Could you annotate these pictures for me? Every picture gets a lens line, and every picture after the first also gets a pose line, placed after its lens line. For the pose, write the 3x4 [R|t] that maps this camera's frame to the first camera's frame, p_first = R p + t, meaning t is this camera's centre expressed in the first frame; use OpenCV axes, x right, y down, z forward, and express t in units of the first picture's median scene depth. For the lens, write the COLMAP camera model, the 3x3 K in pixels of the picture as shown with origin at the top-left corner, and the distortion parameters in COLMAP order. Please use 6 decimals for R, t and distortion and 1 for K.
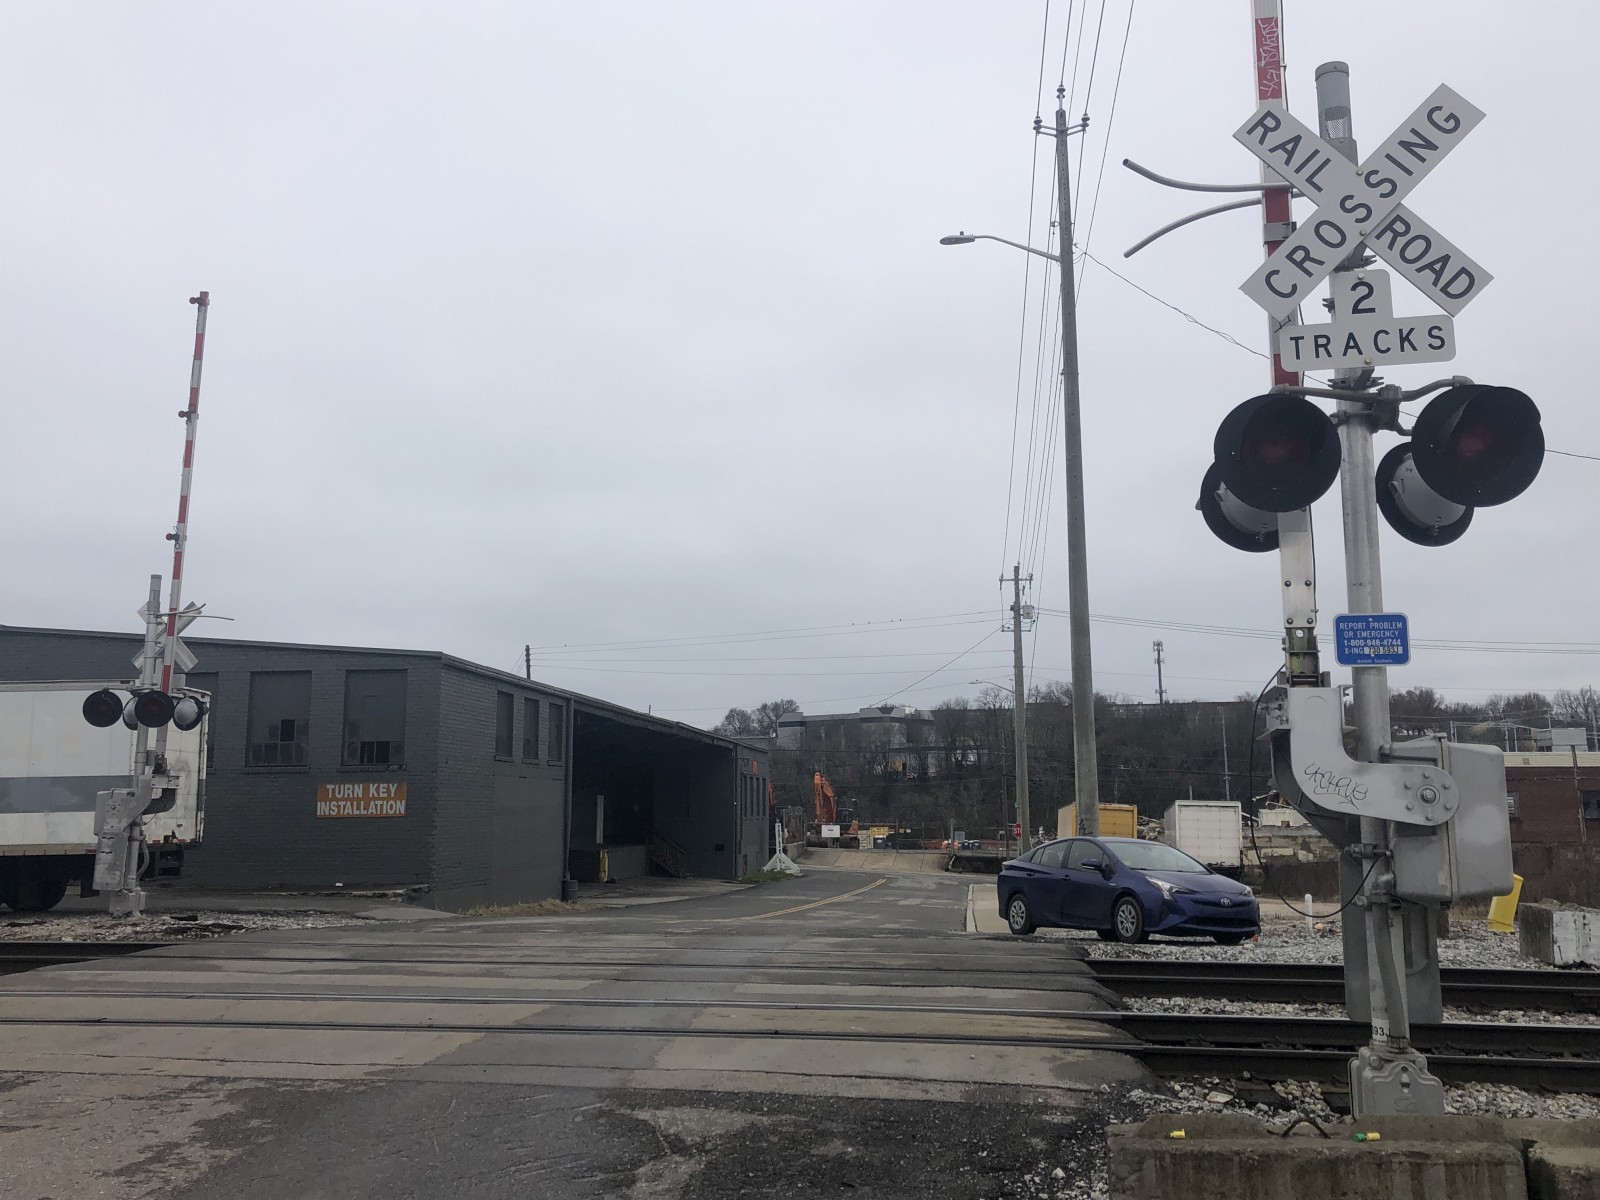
lens RADIAL K [[1514.1, 0, 774.1], [0, 1514.1, 580.9], [0, 0, 1]] dist [0.096056, -0.248899]
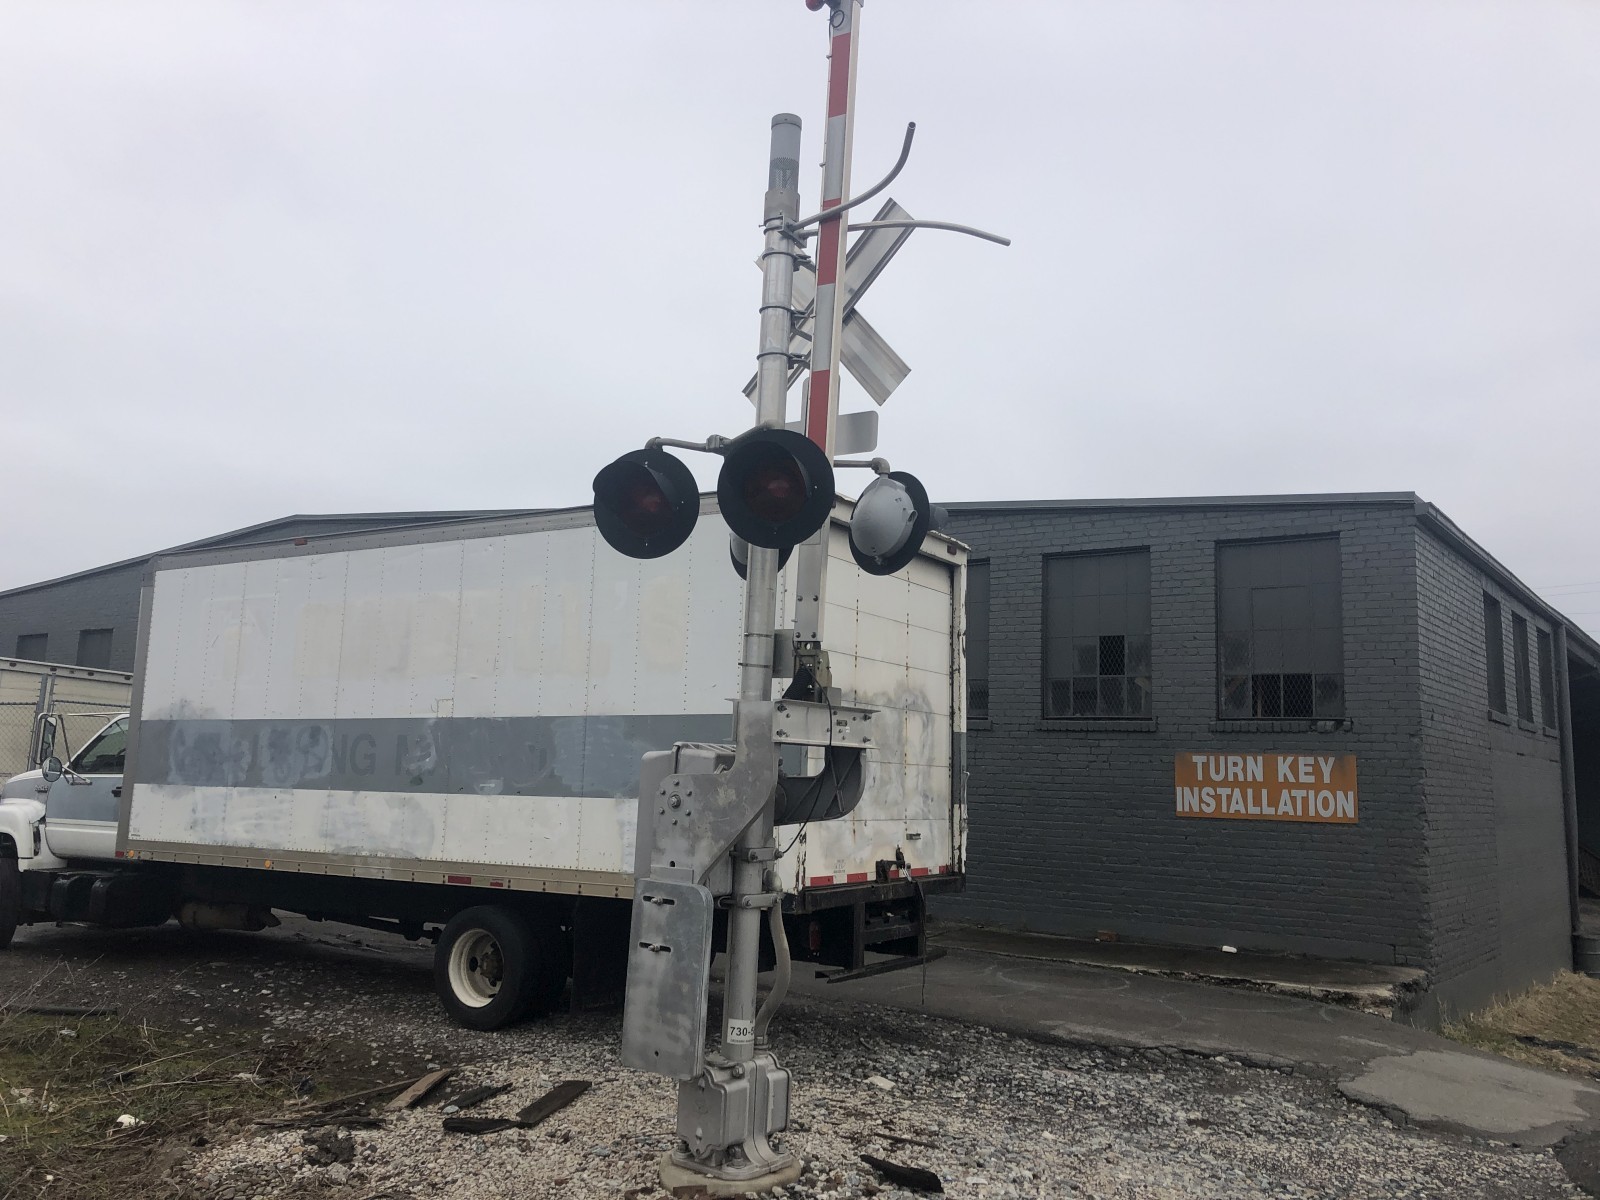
lens RADIAL K [[1310.2, 0, 792.5], [0, 1310.2, 563.8], [0, 0, 1]] dist [0.030630, -0.012125]
pose [[0.873858, -0.046503, -0.483952, -0.226812], [0.039014, 0.998912, -0.025541, 0.087525], [0.484614, 0.003438, 0.874722, 0.634869]]
